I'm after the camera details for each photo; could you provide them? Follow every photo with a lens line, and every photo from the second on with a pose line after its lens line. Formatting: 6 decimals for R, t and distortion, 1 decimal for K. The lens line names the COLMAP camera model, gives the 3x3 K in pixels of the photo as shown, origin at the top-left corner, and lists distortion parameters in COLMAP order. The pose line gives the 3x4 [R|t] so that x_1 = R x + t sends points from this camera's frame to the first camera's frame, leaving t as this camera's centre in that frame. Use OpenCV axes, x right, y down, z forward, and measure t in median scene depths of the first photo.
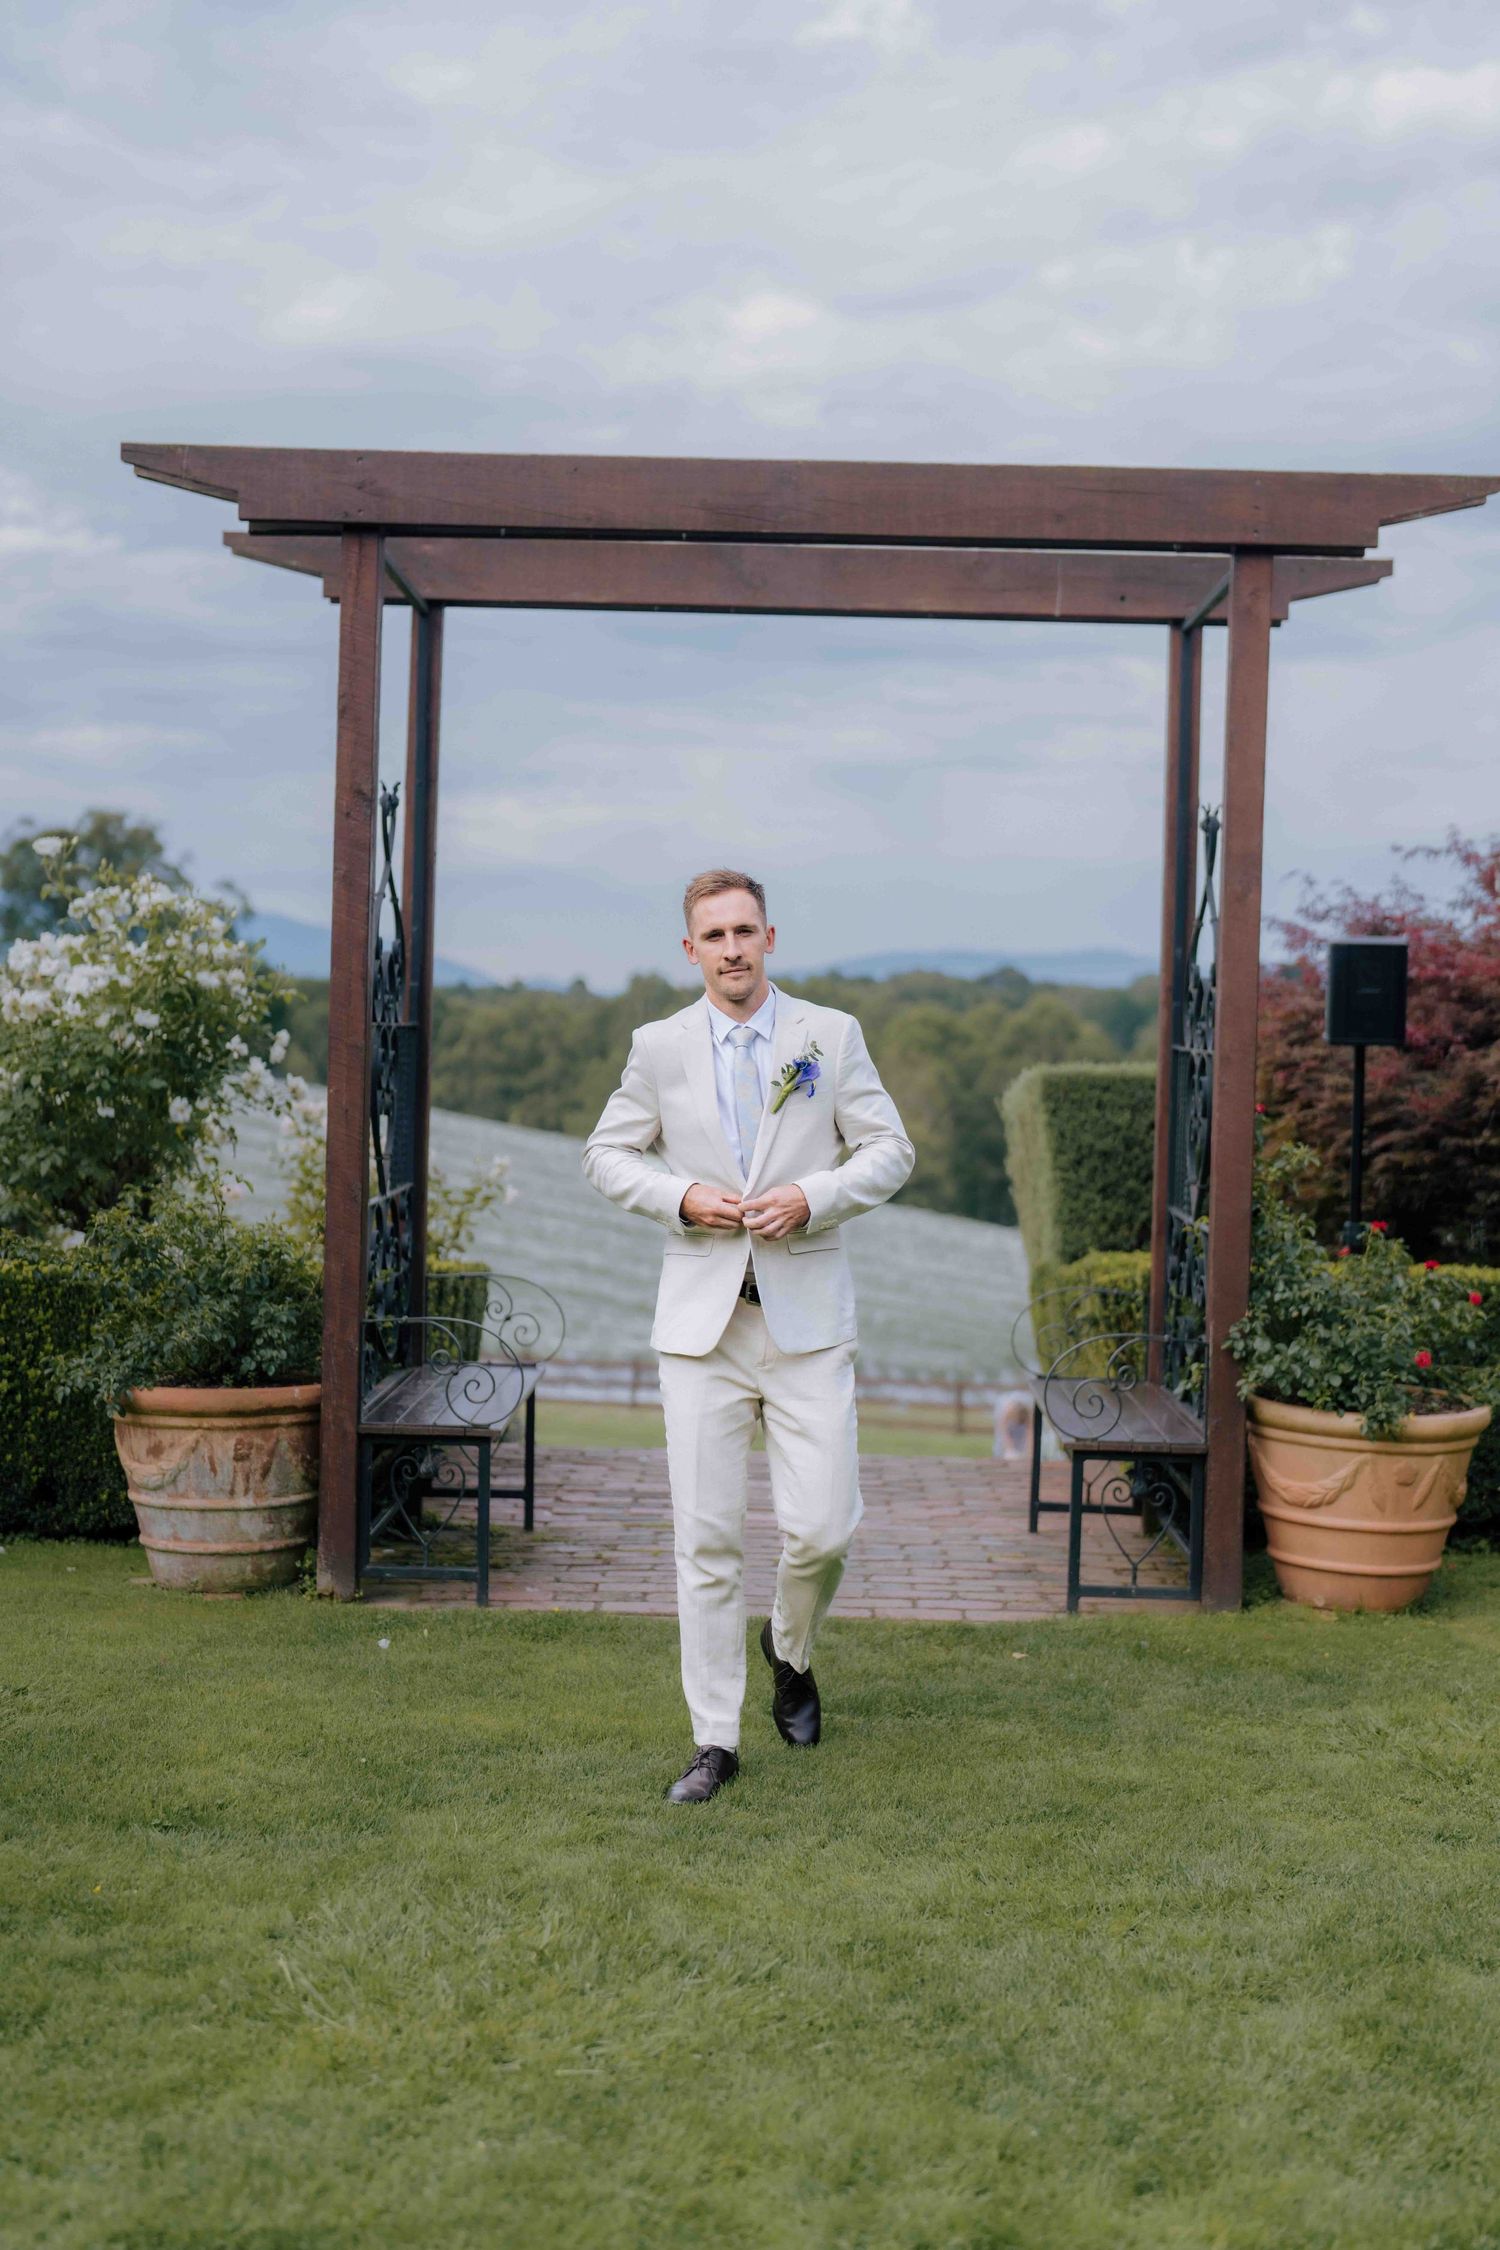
lens RADIAL K [[3072.8, 0, 759.2], [0, 3072.8, 1165.2], [0, 0, 1]] dist [-0.185414, 1.099937]
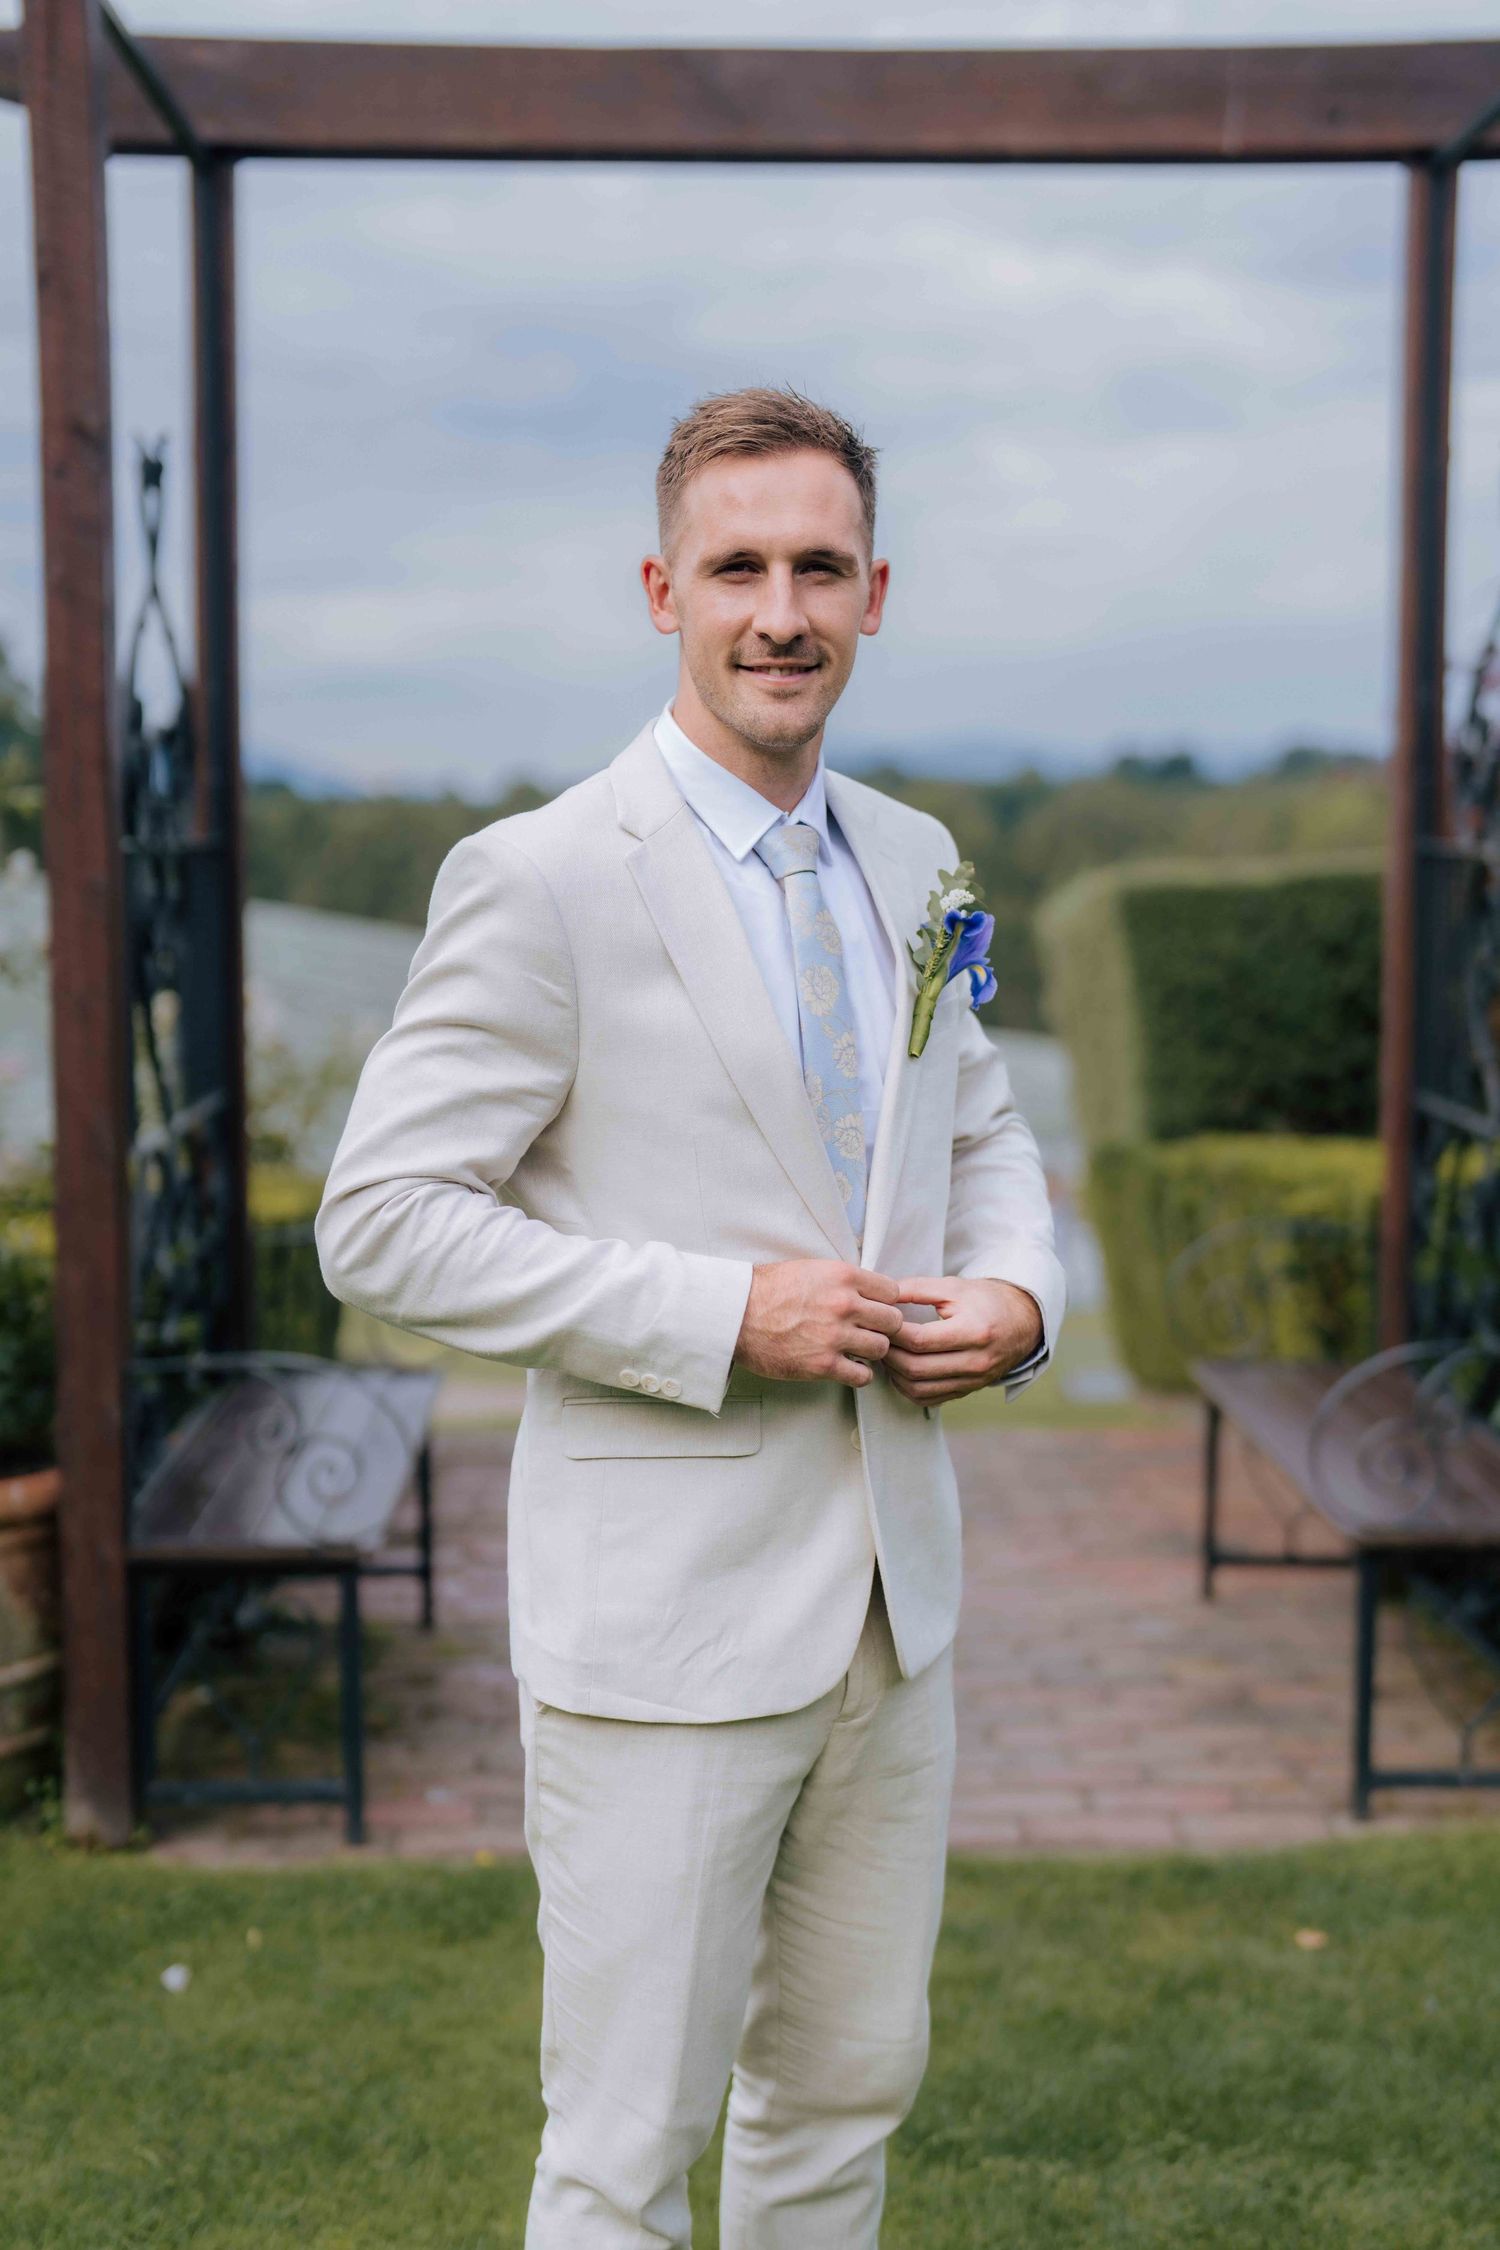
lens RADIAL K [[3072.8, 0, 759.2], [0, 3072.8, 1165.2], [0, 0, 1]] dist [-0.185414, 1.099937]
pose [[0.998808, -0.030178, 0.038353, -0.031790], [0.027580, 0.997403, 0.066537, -0.021034], [-0.040262, -0.065400, 0.997047, 0.422673]]
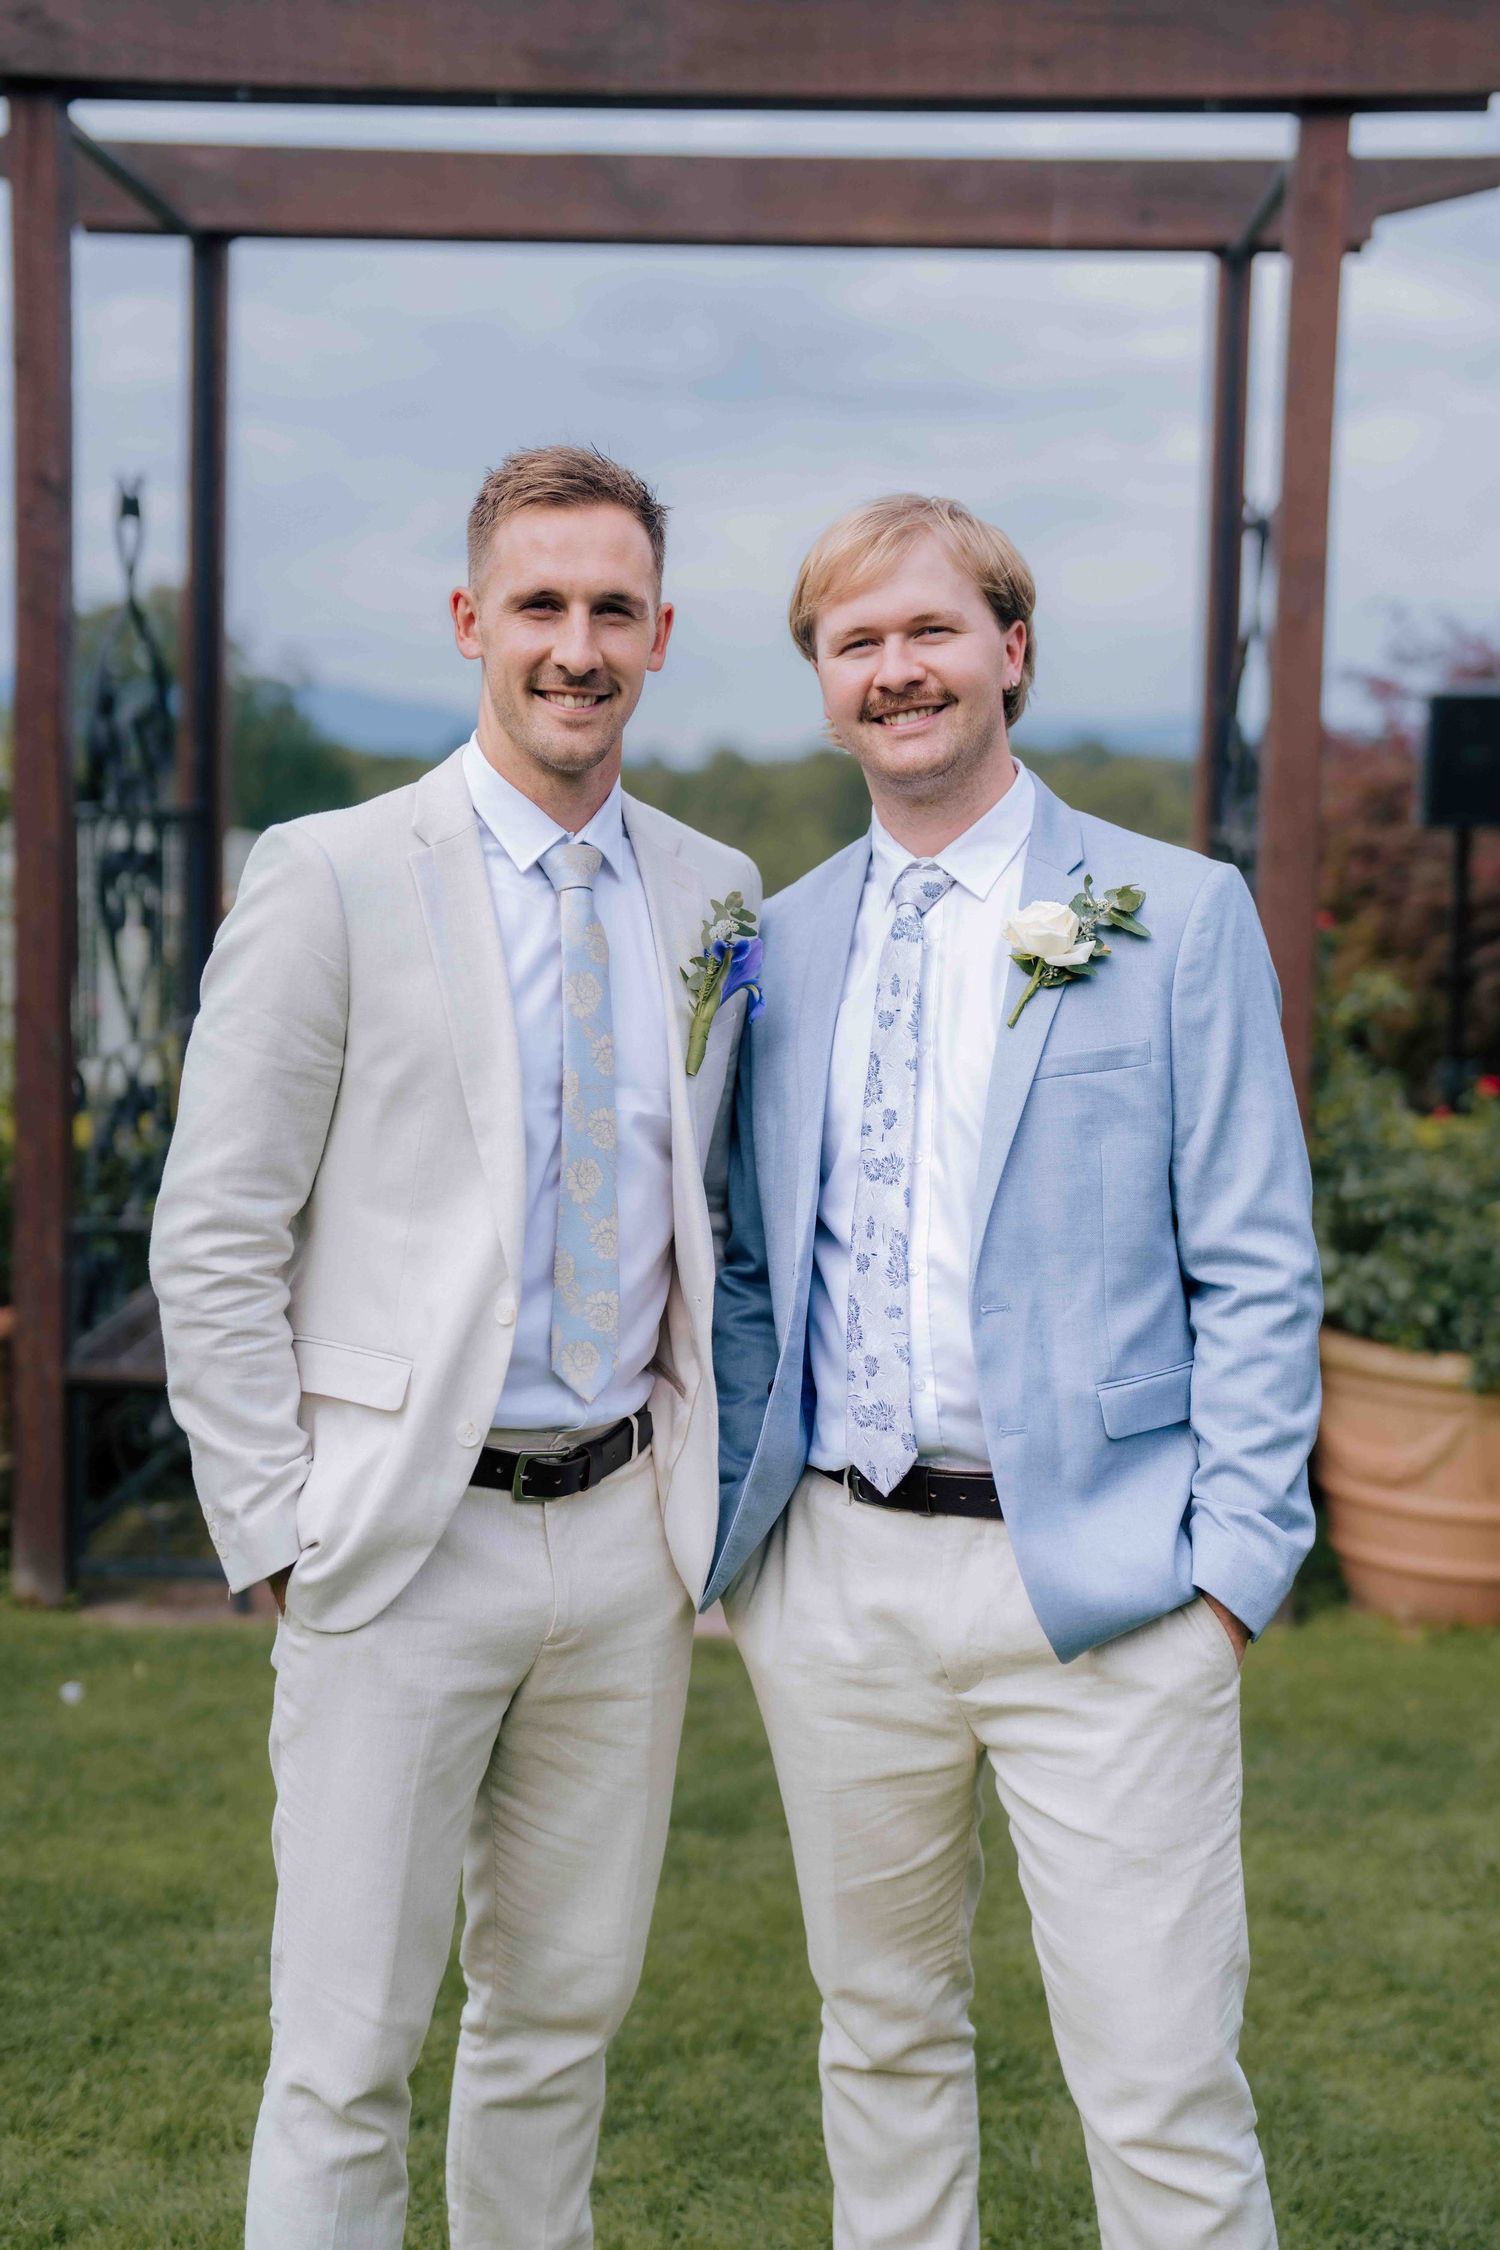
lens RADIAL K [[3072.8, 0, 759.2], [0, 3072.8, 1165.2], [0, 0, 1]] dist [-0.185414, 1.099937]
pose [[0.999625, -0.002678, -0.027270, 0.051714], [0.004693, 0.997242, 0.074074, -0.015358], [0.026997, -0.074174, 0.996880, 0.285619]]
